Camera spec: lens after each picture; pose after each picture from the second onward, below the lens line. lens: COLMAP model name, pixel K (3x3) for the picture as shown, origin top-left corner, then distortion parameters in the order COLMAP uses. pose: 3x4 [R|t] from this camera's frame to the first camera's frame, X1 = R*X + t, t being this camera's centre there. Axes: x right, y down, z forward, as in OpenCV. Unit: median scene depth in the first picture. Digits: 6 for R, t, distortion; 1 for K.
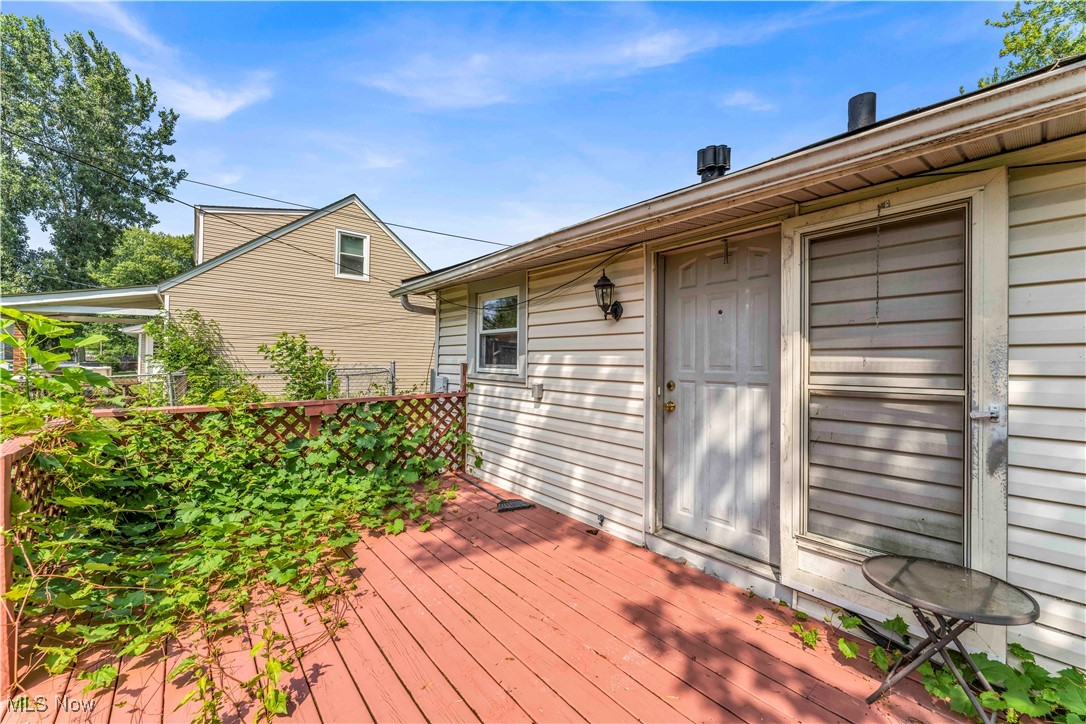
lens RADIAL K [[432.9, 0, 543.0], [0, 432.9, 362.0], [0, 0, 1]] dist [-0.004549, 0.000263]
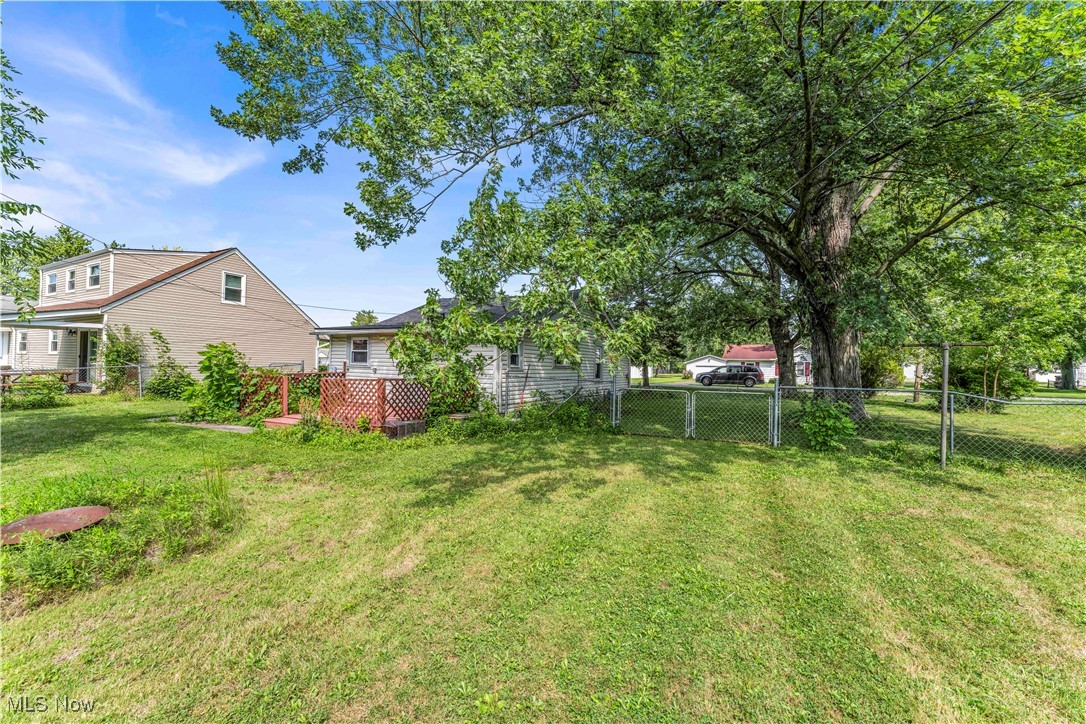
lens RADIAL K [[432.9, 0, 543.0], [0, 432.9, 362.0], [0, 0, 1]] dist [-0.004549, 0.000263]
pose [[0.919352, 0.009091, 0.393331, -0.116815], [-0.010826, 0.999939, 0.002192, -0.015589], [-0.393287, -0.006273, 0.919394, -2.259978]]
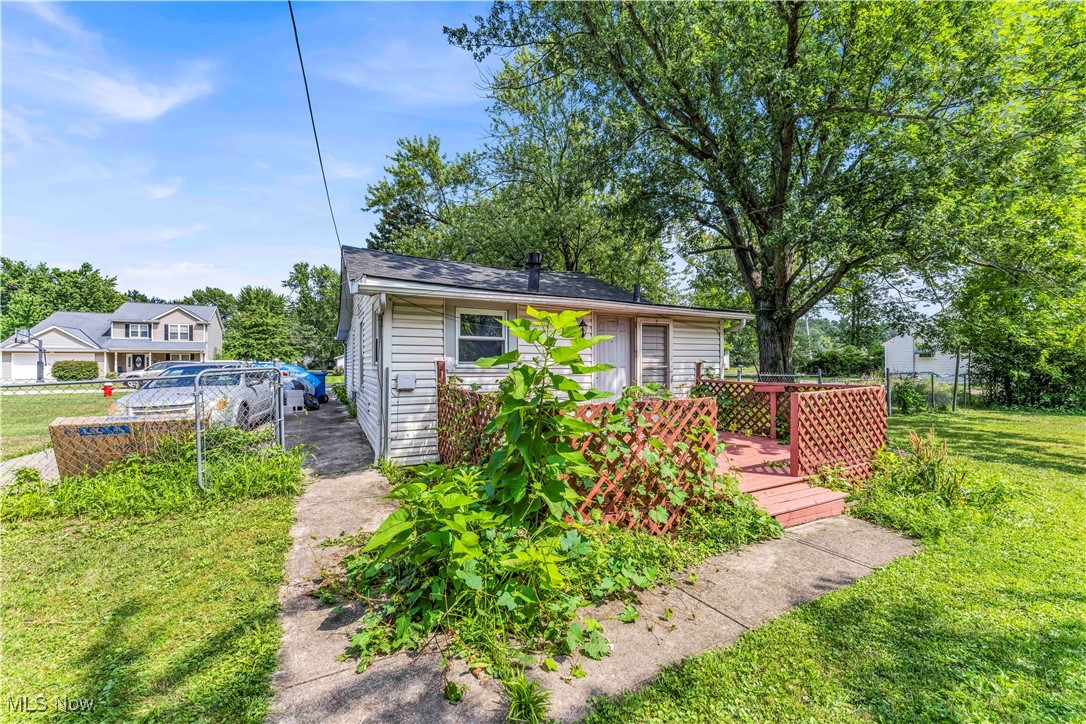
lens RADIAL K [[423.0, 0, 543.0], [0, 423.0, 362.0], [0, 0, 1]] dist [-0.021444, 0.000030]
pose [[0.199596, -0.011423, 0.979812, -1.436385], [-0.004006, 0.999914, 0.012473, -0.010554], [-0.979870, -0.006415, 0.199533, 0.544641]]
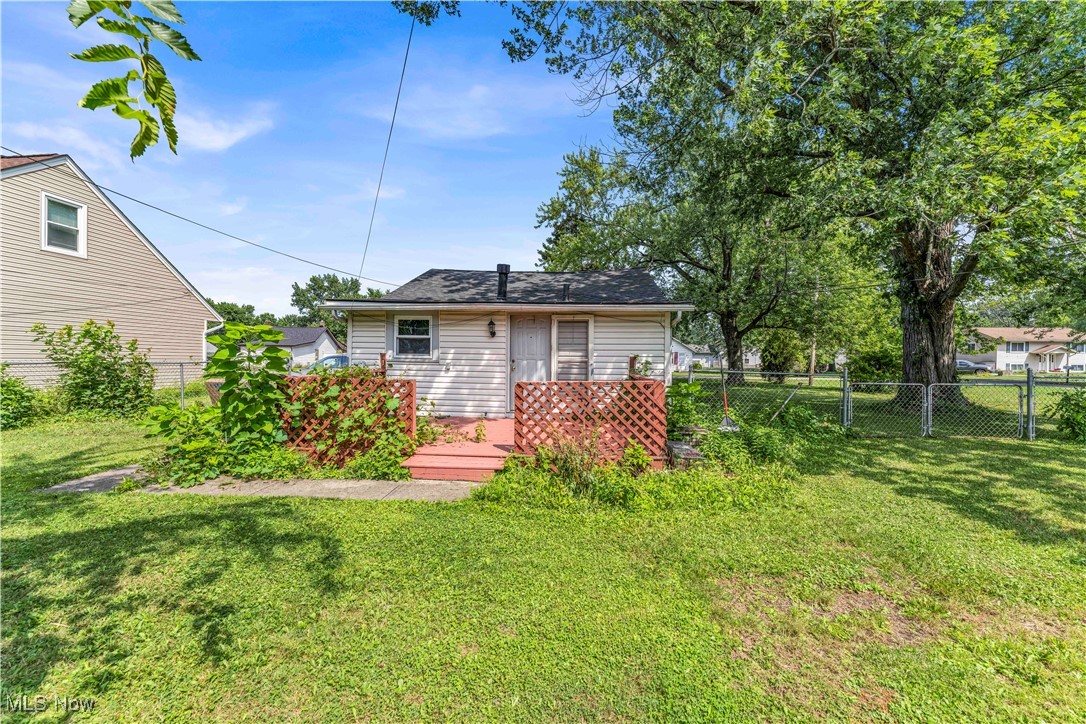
lens RADIAL K [[432.9, 0, 543.0], [0, 432.9, 362.0], [0, 0, 1]] dist [-0.004549, 0.000263]
pose [[0.695553, -0.009393, 0.718413, -1.117400], [-0.006106, 0.999801, 0.018983, 0.003017], [-0.718449, -0.017591, 0.695357, -0.787589]]
